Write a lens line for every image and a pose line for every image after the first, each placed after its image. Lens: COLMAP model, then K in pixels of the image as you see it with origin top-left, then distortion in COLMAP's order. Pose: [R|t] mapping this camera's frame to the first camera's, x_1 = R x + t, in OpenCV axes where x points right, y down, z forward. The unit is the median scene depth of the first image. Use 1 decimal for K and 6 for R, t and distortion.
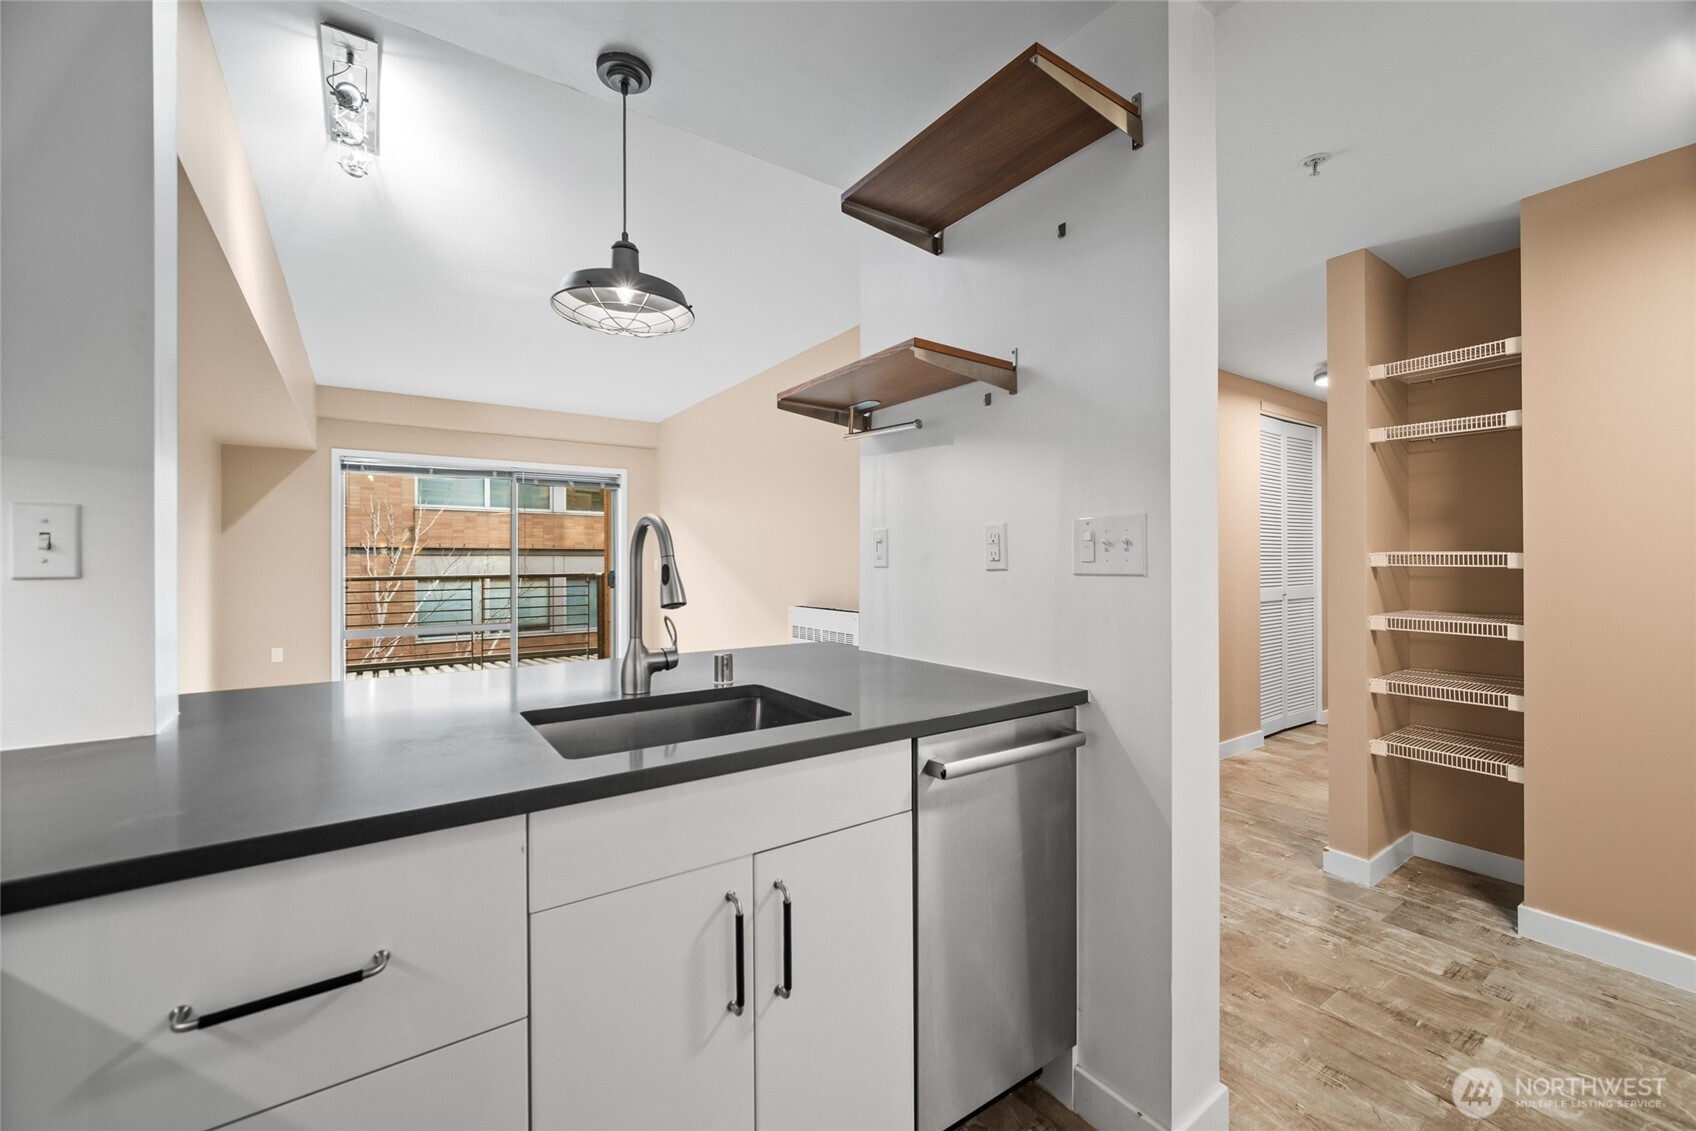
lens RADIAL K [[696.3, 0, 863.1], [0, 696.3, 563.0], [0, 0, 1]] dist [-0.000162, 0.000065]
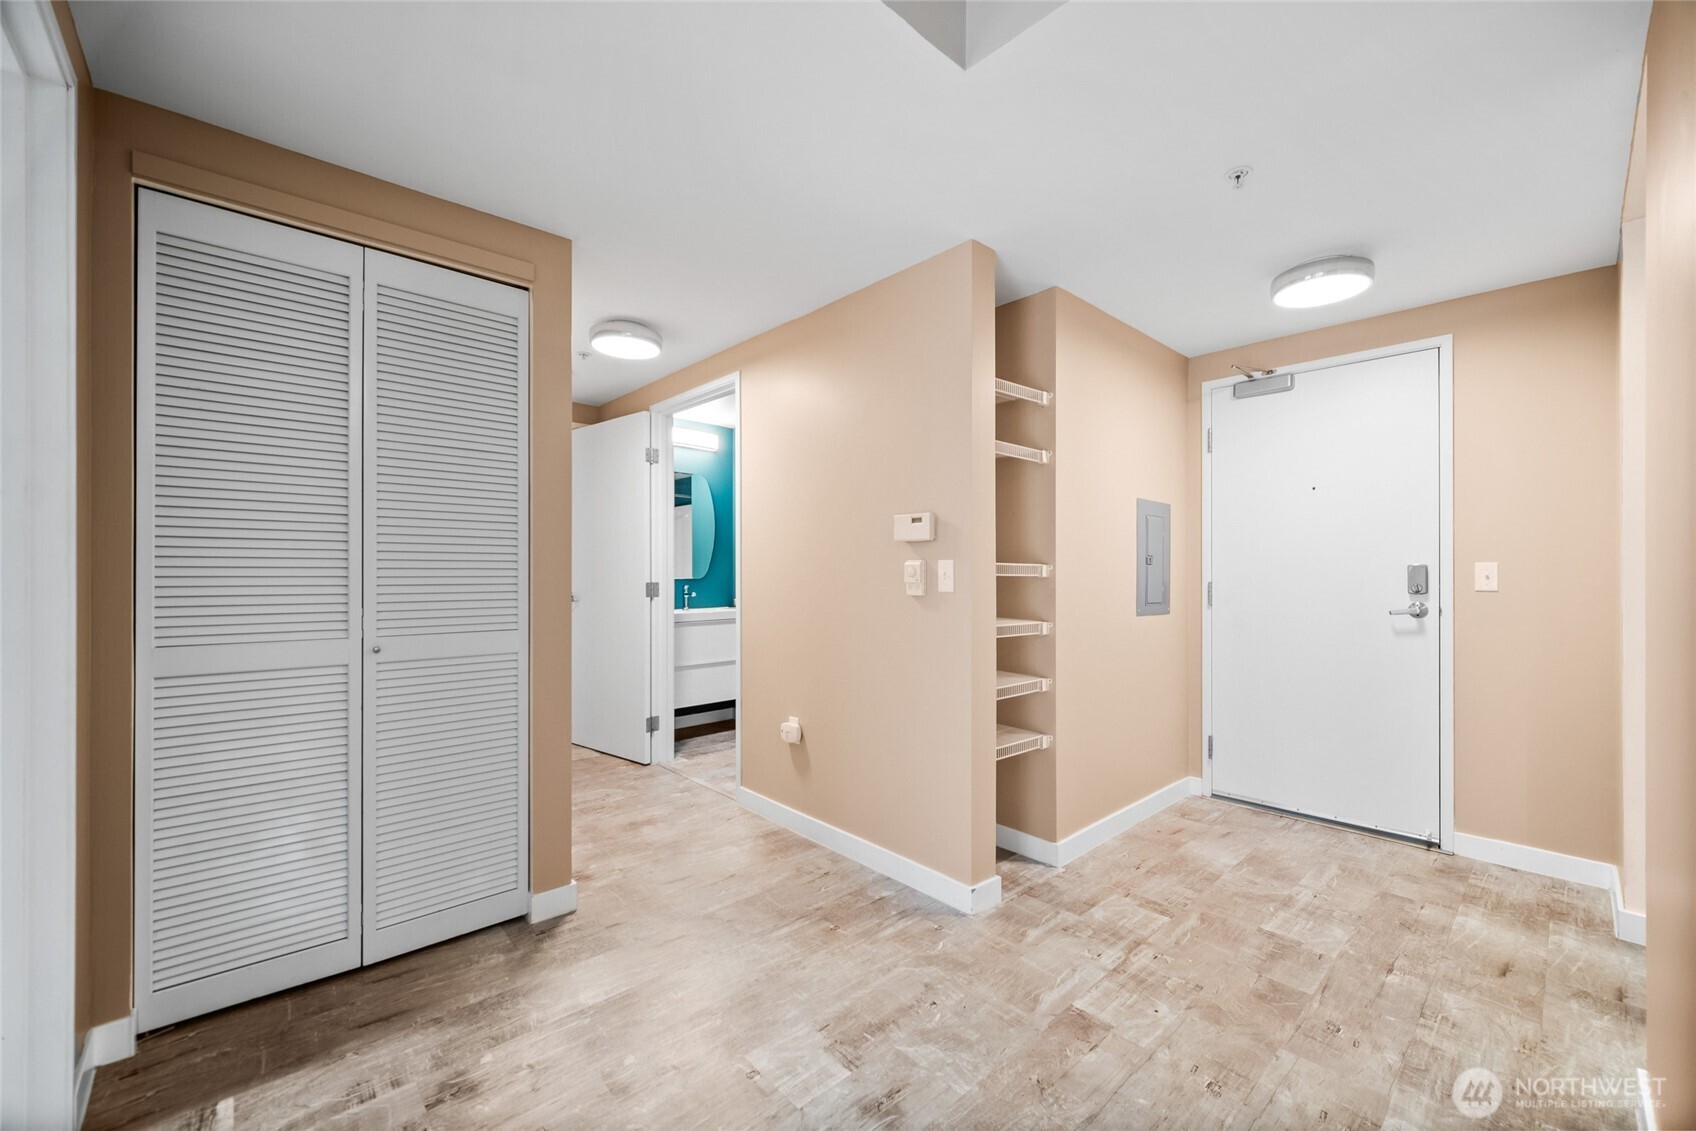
lens RADIAL K [[673.6, 0, 861.6], [0, 673.6, 571.5], [0, 0, 1]] dist [-0.002686, 0.000752]
pose [[-0.130984, 0.006011, 0.991366, -0.087142], [0.001838, 0.999981, -0.005820, 0.001260], [-0.991383, 0.001060, -0.130993, 0.592802]]
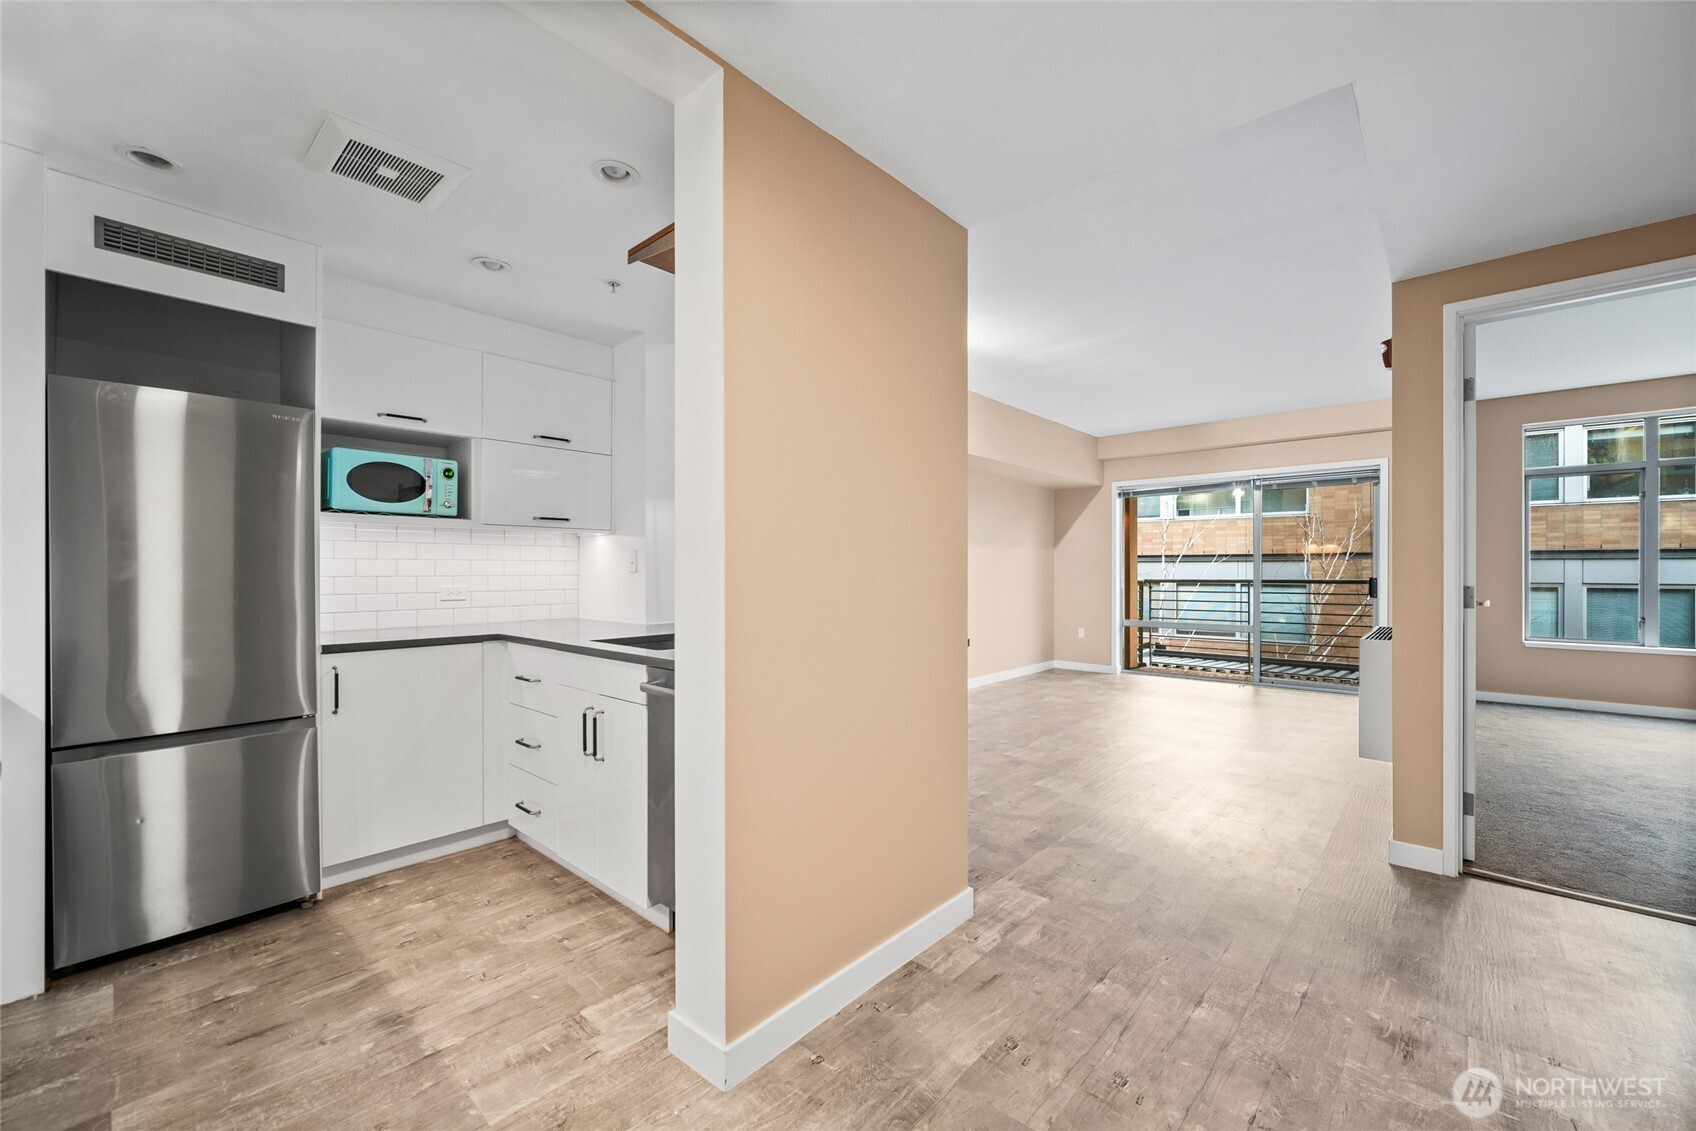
lens RADIAL K [[678.3, 0, 859.0], [0, 678.3, 572.4], [0, 0, 1]] dist [-0.001004, 0.000245]
pose [[0.222506, 0.007727, -0.974901, 0.411110], [-0.001283, 0.999970, 0.007633, -0.000807], [0.974931, -0.000447, 0.222509, 0.249415]]
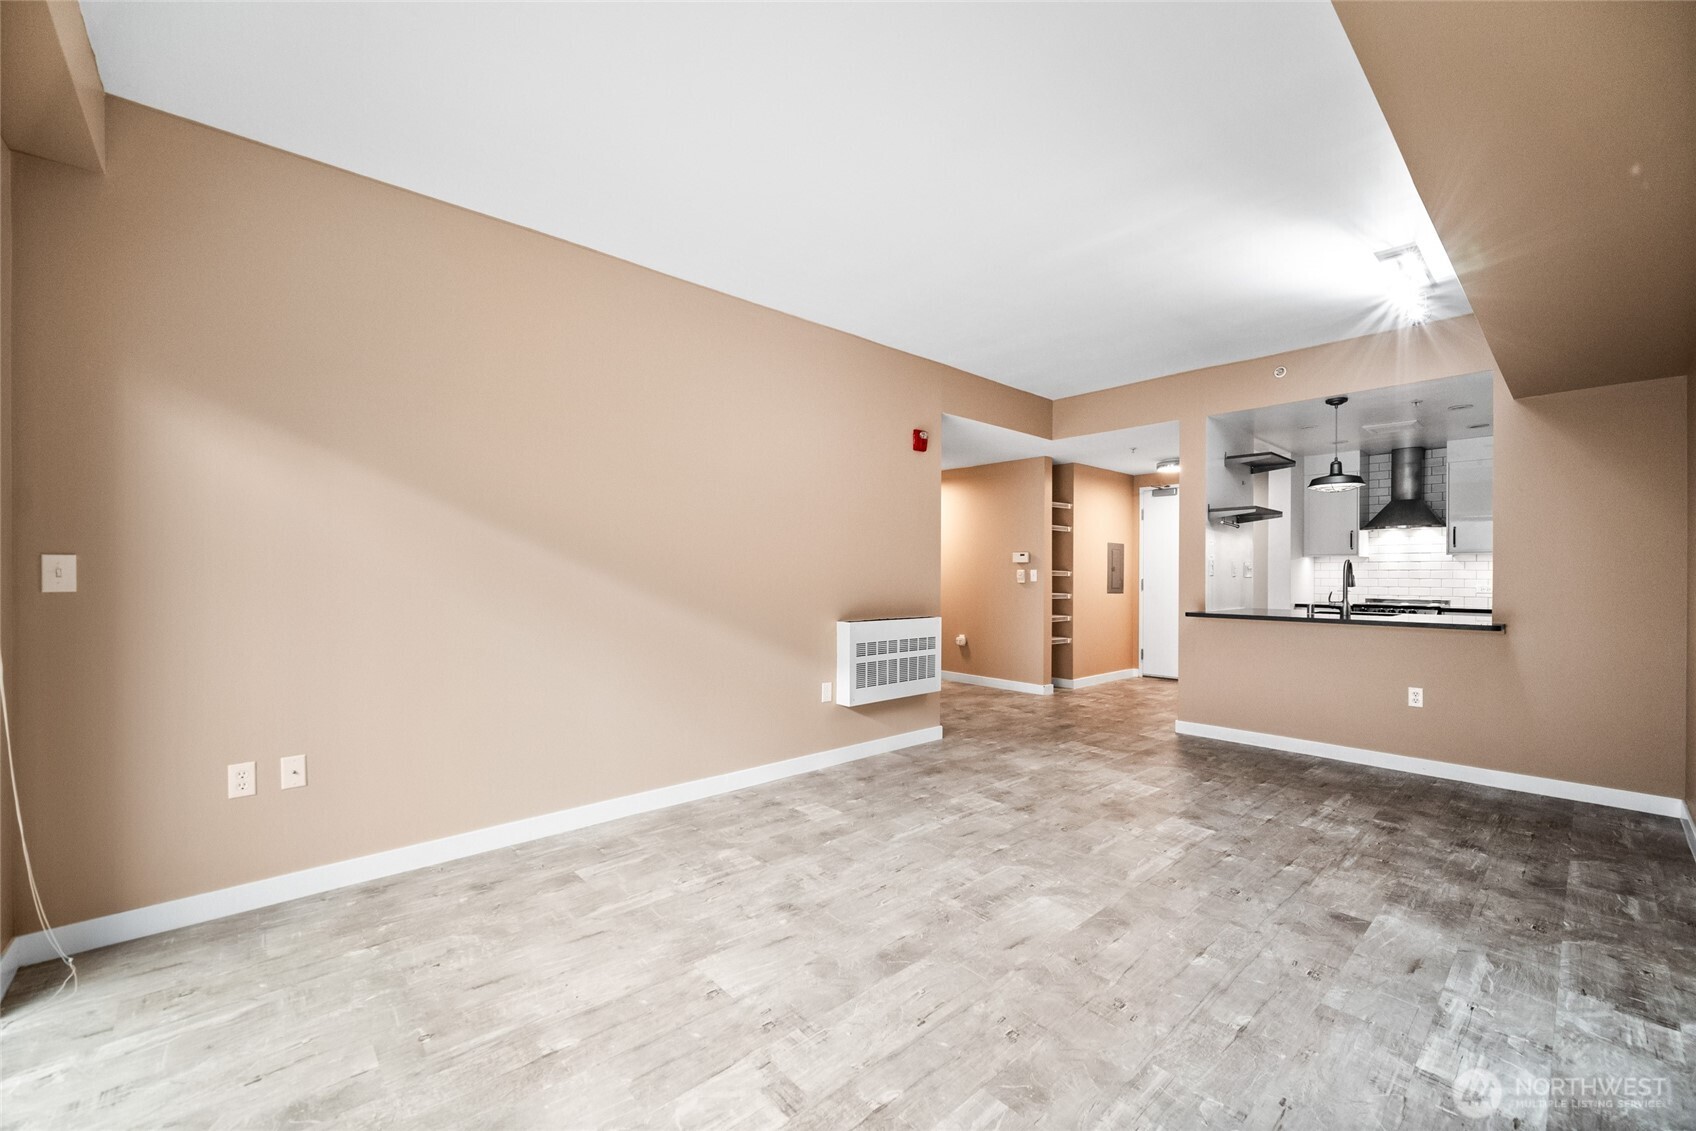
lens RADIAL K [[677.0, 0, 866.4], [0, 677.0, 562.9], [0, 0, 1]] dist [-0.001569, -0.000118]
pose [[-0.131792, 0.020698, 0.991061, -0.808161], [-0.001799, 0.999775, -0.021119, 0.005086], [-0.991276, -0.004566, -0.131725, 0.932273]]
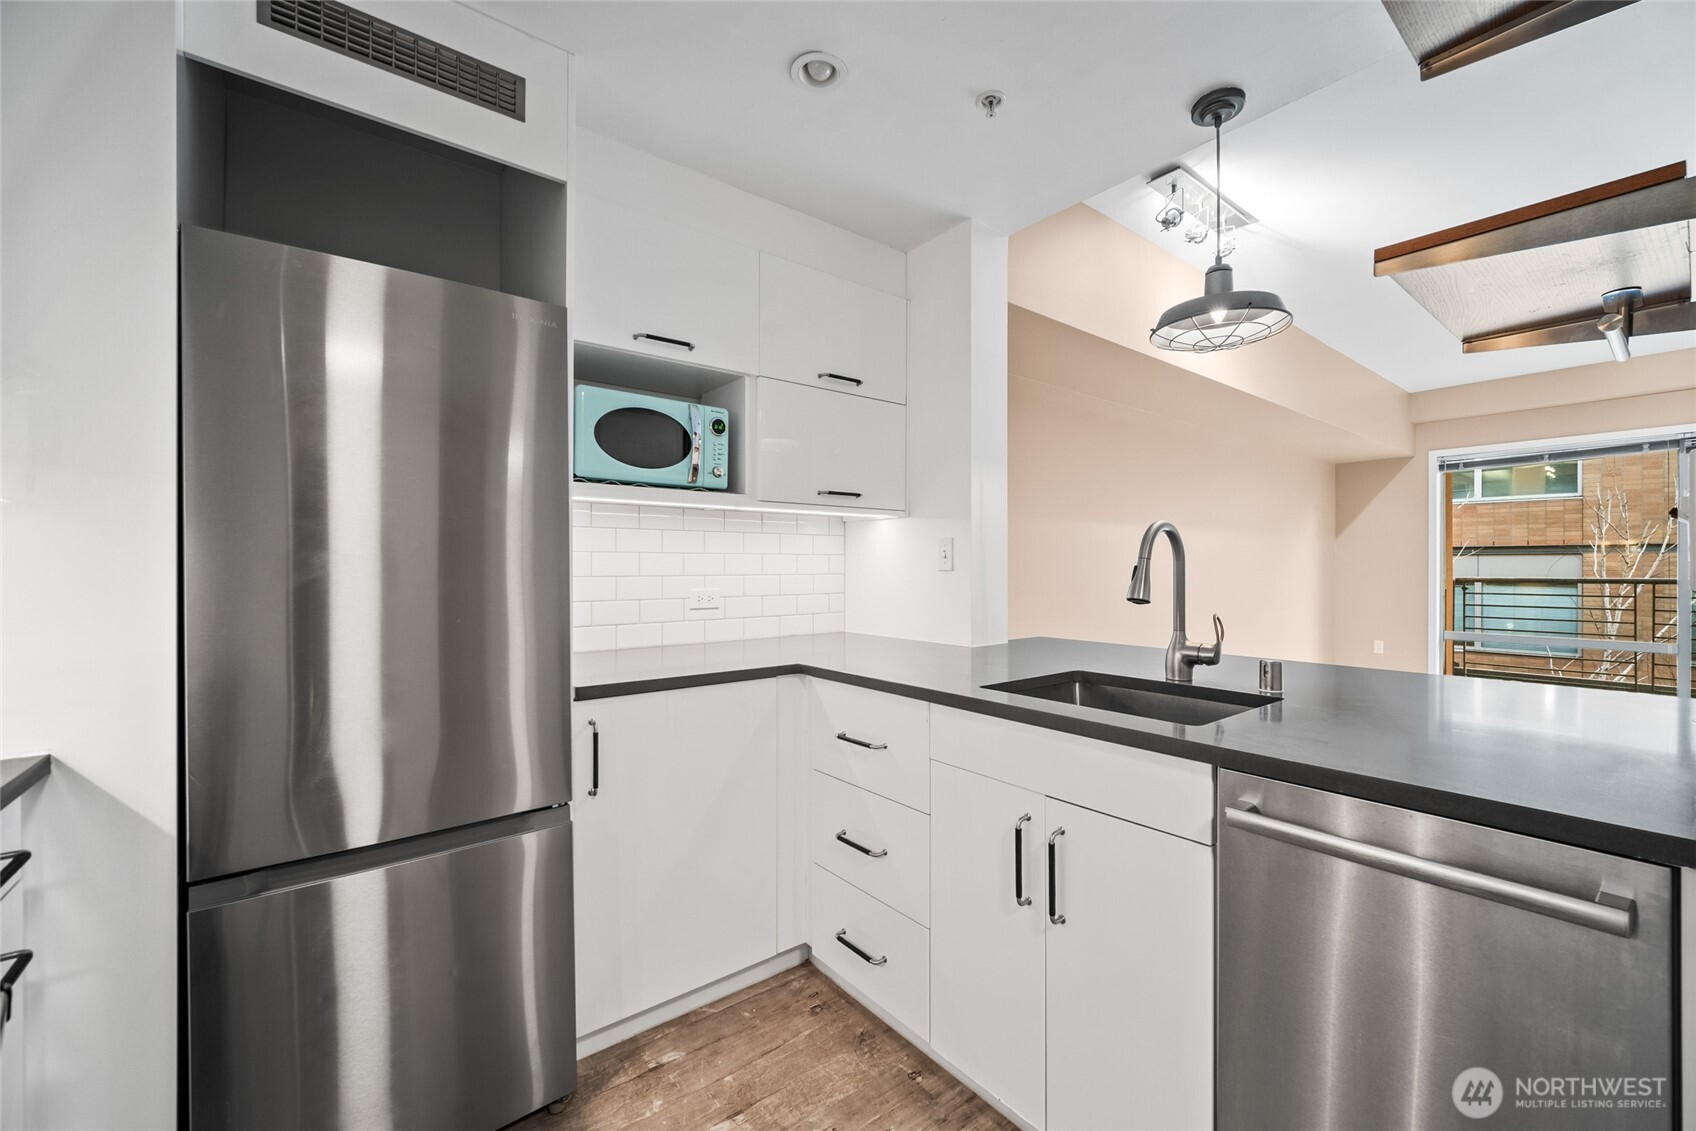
lens RADIAL K [[680.5, 0, 856.8], [0, 680.5, 568.2], [0, 0, 1]] dist [-0.001228, -0.000552]
pose [[0.056553, 0.008327, -0.998365, 0.193273], [0.000161, 0.999965, 0.008349, -0.000921], [0.998400, -0.000632, 0.056550, 0.109751]]
